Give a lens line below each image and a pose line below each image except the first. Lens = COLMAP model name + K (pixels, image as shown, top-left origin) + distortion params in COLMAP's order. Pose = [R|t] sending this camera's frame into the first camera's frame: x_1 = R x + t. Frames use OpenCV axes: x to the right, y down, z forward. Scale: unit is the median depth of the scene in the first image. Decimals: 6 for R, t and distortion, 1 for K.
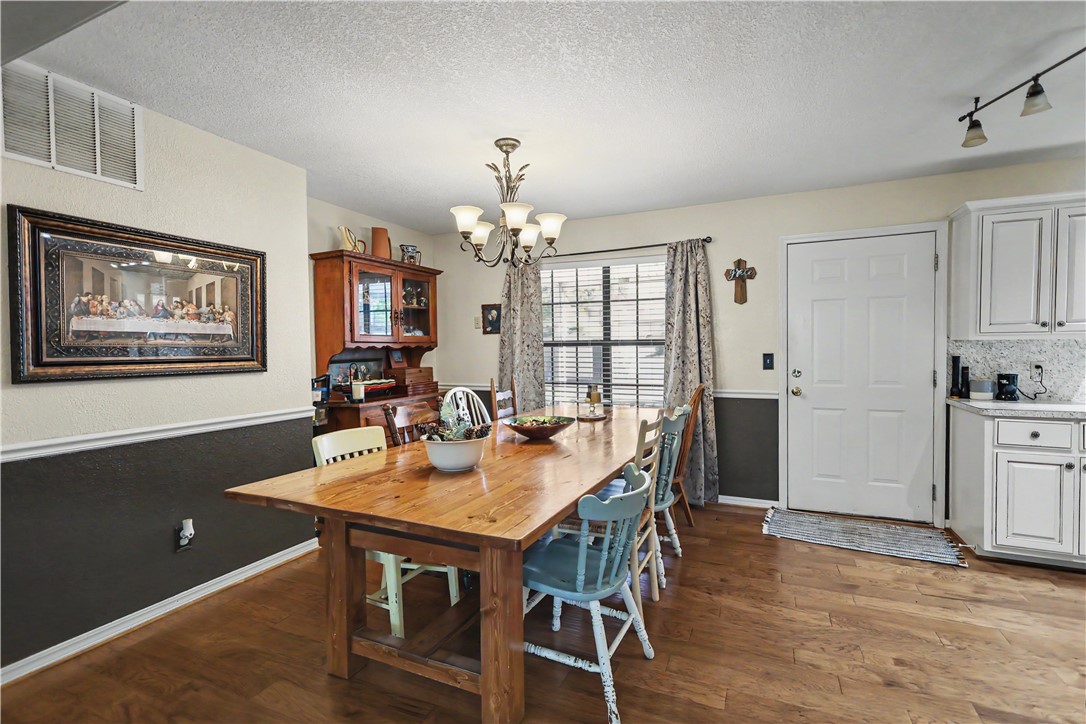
lens RADIAL K [[501.8, 0, 542.4], [0, 501.8, 361.5], [0, 0, 1]] dist [0.003423, -0.000927]
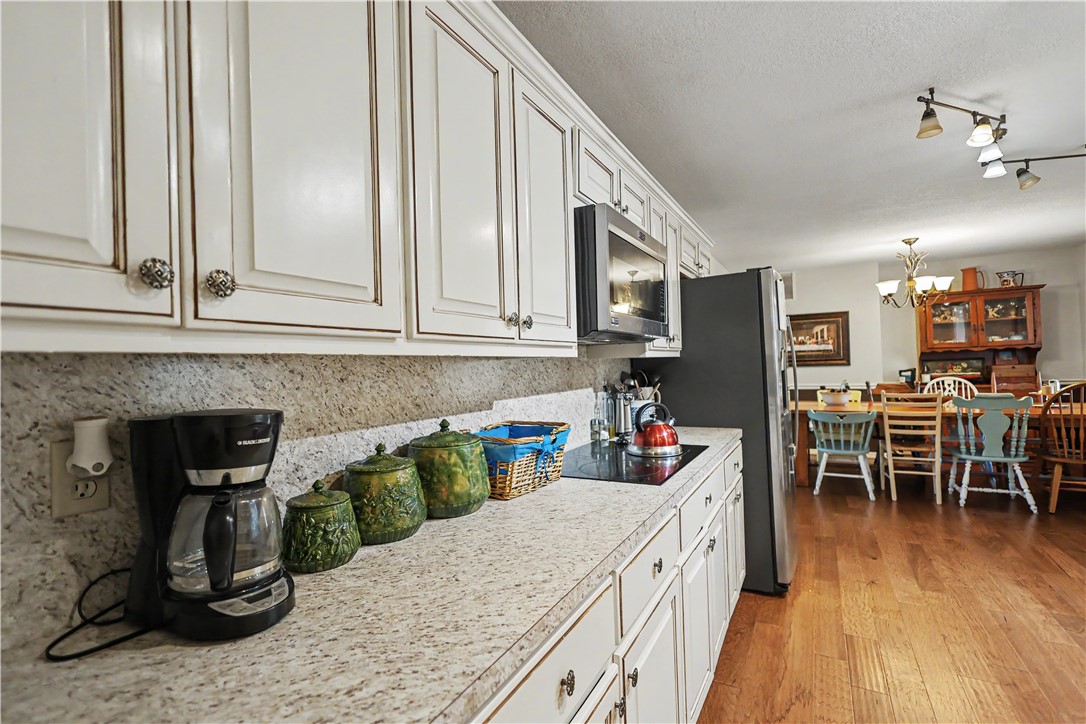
lens RADIAL K [[501.8, 0, 541.7], [0, 501.8, 361.5], [0, 0, 1]] dist [0.003423, -0.000927]
pose [[-0.079073, 0.006310, -0.996849, 1.371401], [0.007745, 0.999954, 0.005716, -0.015023], [0.996839, -0.007269, -0.079118, -0.130991]]
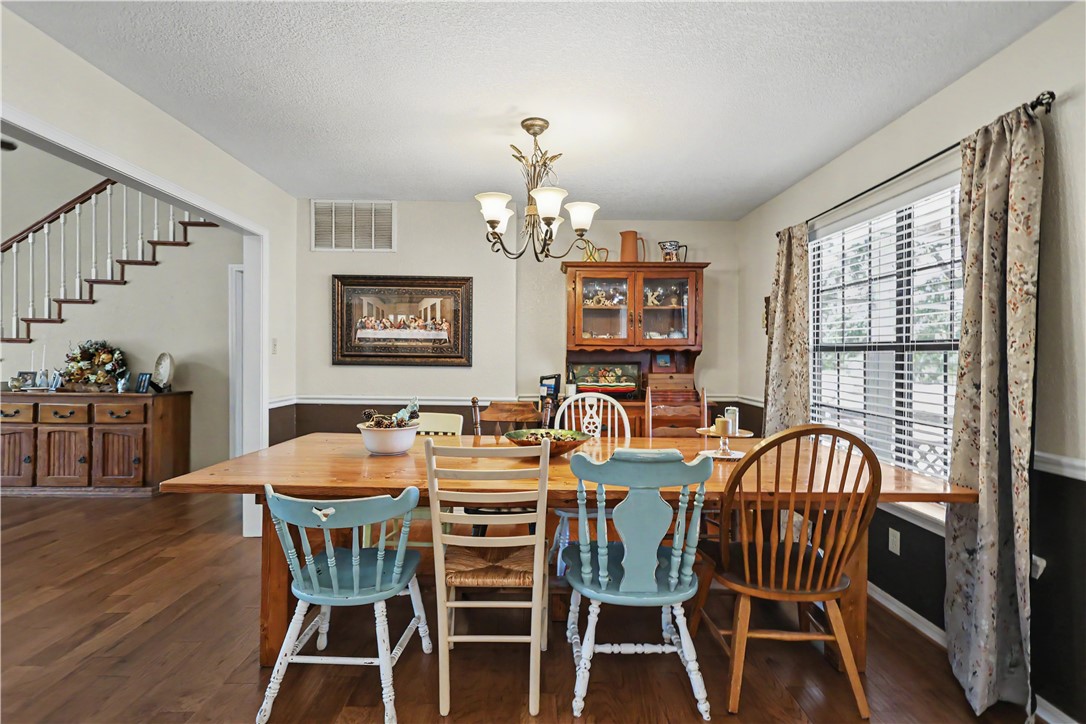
lens RADIAL K [[501.8, 0, 545.9], [0, 501.8, 362.9], [0, 0, 1]] dist [0.003423, -0.000927]
pose [[0.431128, 0.028637, -0.901836, 0.577371], [-0.038771, 0.999161, 0.013193, -0.011787], [0.901457, 0.029277, 0.431877, 0.477613]]
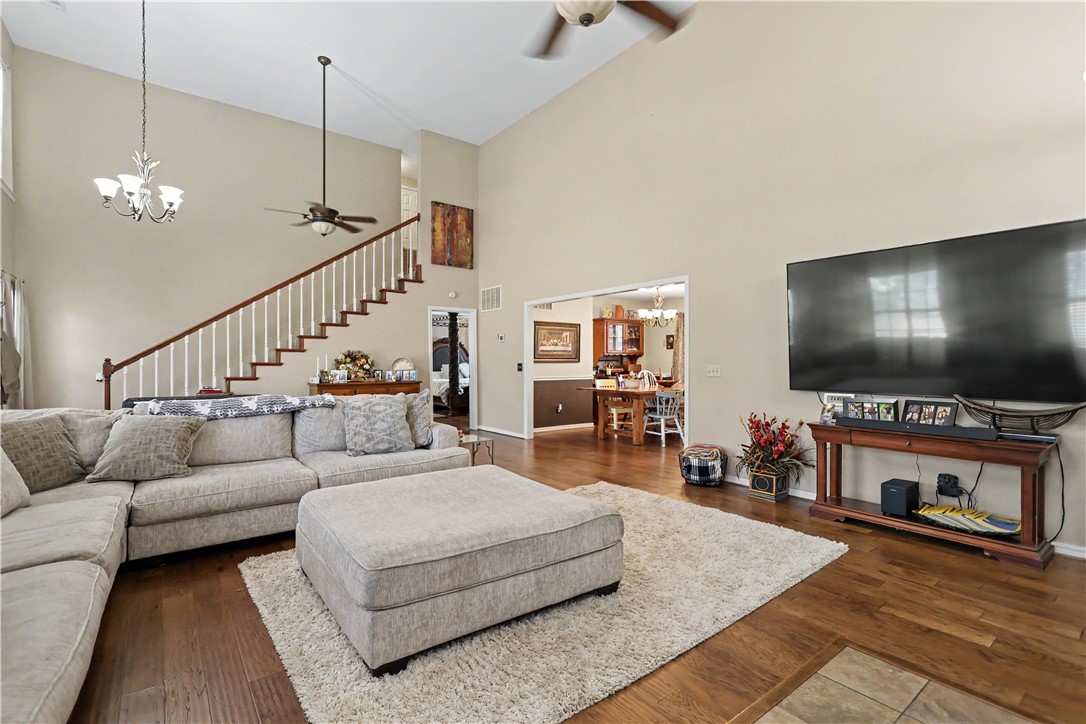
lens RADIAL K [[501.8, 0, 545.5], [0, 501.8, 359.4], [0, 0, 1]] dist [0.003423, -0.000927]
pose [[0.881837, 0.010427, -0.471439, 0.556058], [-0.021579, 0.999600, -0.018255, 0.048142], [0.471060, 0.026271, 0.881710, -1.413362]]
